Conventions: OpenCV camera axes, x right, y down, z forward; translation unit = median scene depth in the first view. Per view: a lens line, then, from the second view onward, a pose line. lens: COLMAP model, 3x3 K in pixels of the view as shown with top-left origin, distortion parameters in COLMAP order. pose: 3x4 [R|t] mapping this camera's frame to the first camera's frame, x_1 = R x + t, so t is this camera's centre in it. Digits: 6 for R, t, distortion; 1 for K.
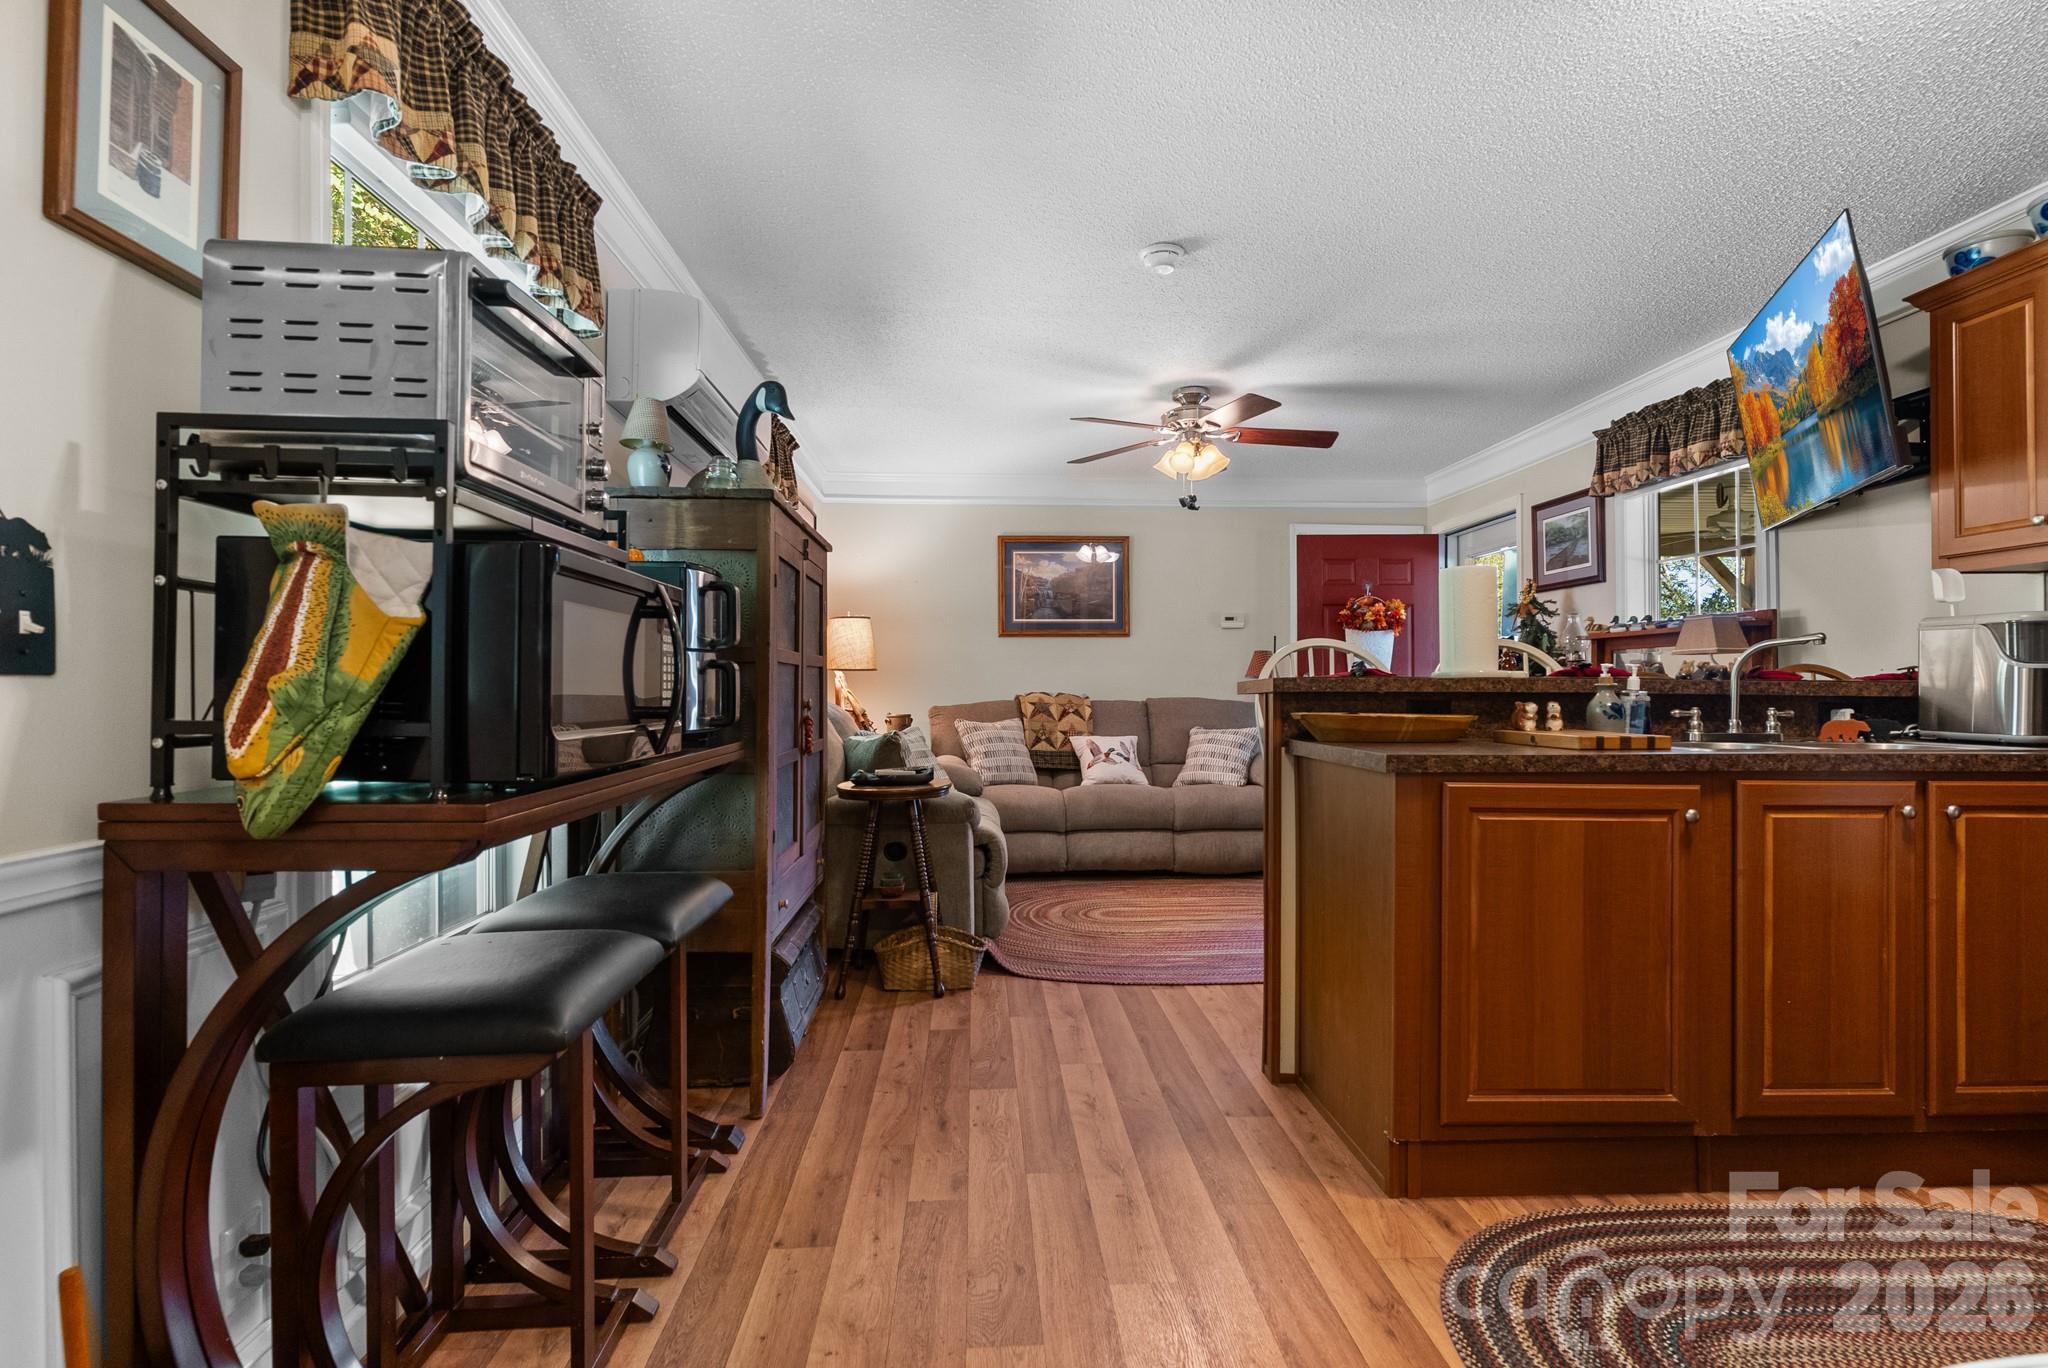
lens RADIAL K [[981.7, 0, 1020.1], [0, 981.7, 682.3], [0, 0, 1]] dist [-0.001199, 0.000331]
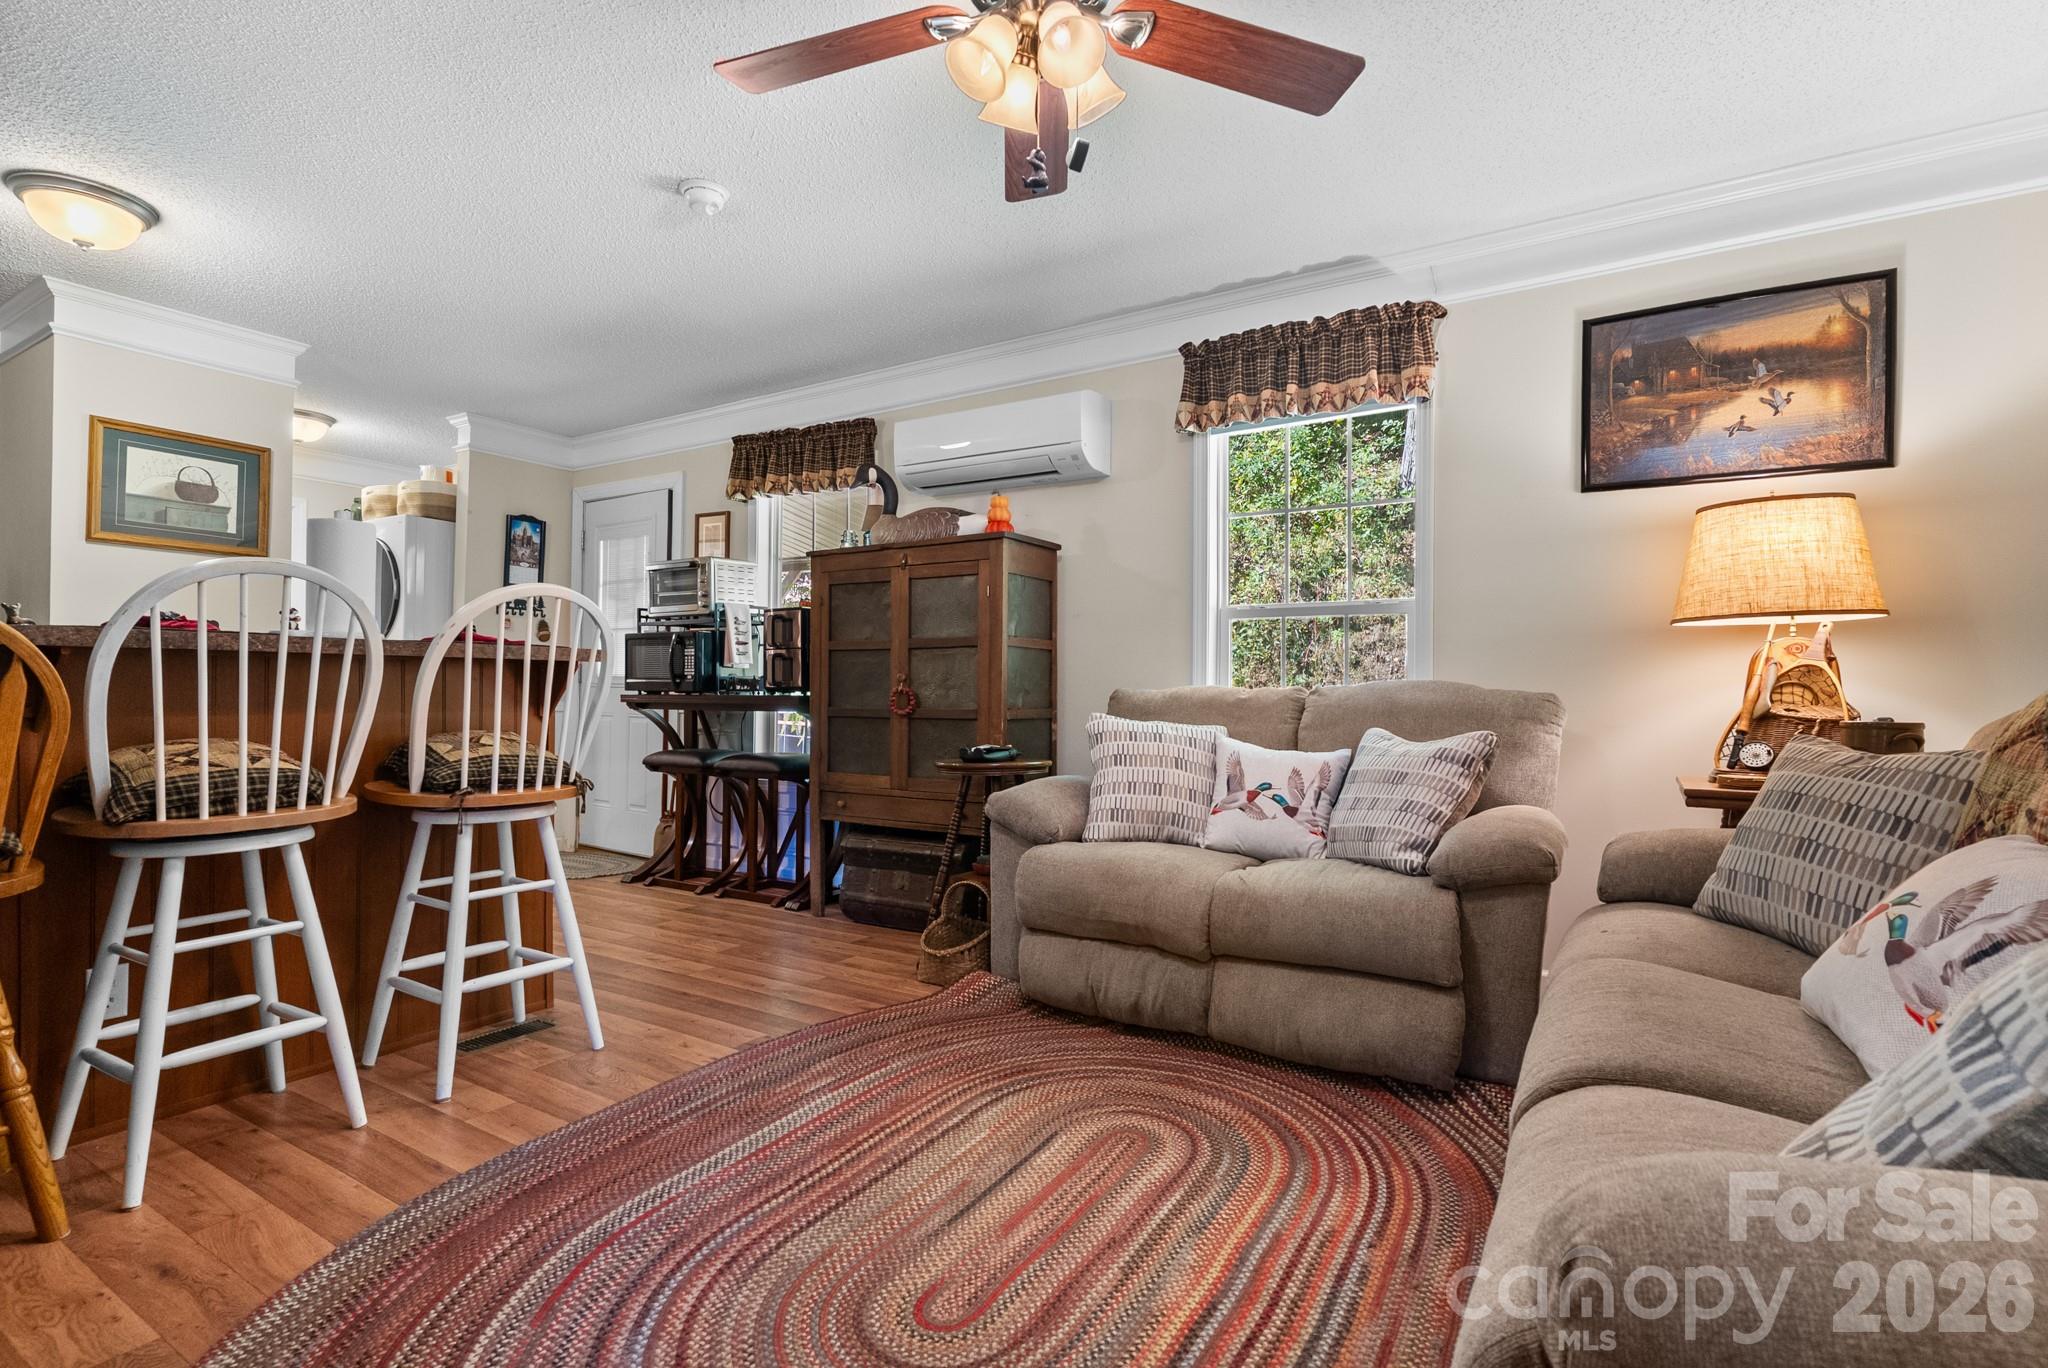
lens RADIAL K [[981.7, 0, 1016.8], [0, 981.7, 685.3], [0, 0, 1]] dist [-0.001199, 0.000331]
pose [[-0.585261, -0.021446, -0.810561, 0.358067], [-0.006430, 0.999741, -0.021808, 0.029186], [0.810819, -0.007551, -0.585248, 0.887803]]
